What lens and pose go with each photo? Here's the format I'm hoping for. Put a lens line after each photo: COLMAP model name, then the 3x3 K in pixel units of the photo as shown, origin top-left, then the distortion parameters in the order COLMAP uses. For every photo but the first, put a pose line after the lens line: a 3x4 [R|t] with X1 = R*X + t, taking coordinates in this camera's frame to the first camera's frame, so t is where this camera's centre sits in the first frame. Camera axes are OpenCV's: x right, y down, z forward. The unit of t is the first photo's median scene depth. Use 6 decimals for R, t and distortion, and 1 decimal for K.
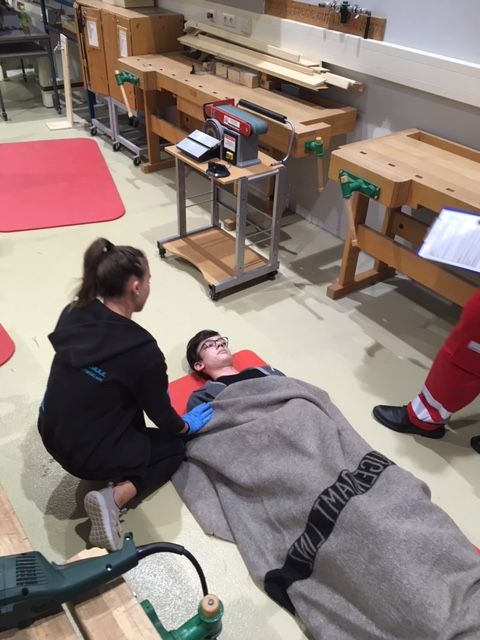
lens RADIAL K [[535.8, 0, 240.0], [0, 535.8, 320.0], [0, 0, 1]] dist [0.005408, 0.003078]
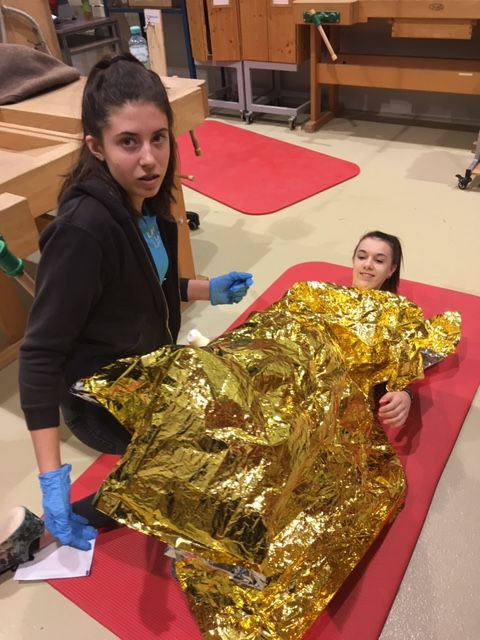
lens RADIAL K [[535.8, 0, 240.0], [0, 535.8, 320.0], [0, 0, 1]] dist [0.005408, 0.003078]
pose [[0.933518, -0.295262, 0.203381, -0.577119], [0.297796, 0.954445, 0.018753, -0.027025], [-0.199653, 0.043060, 0.978920, 0.158827]]
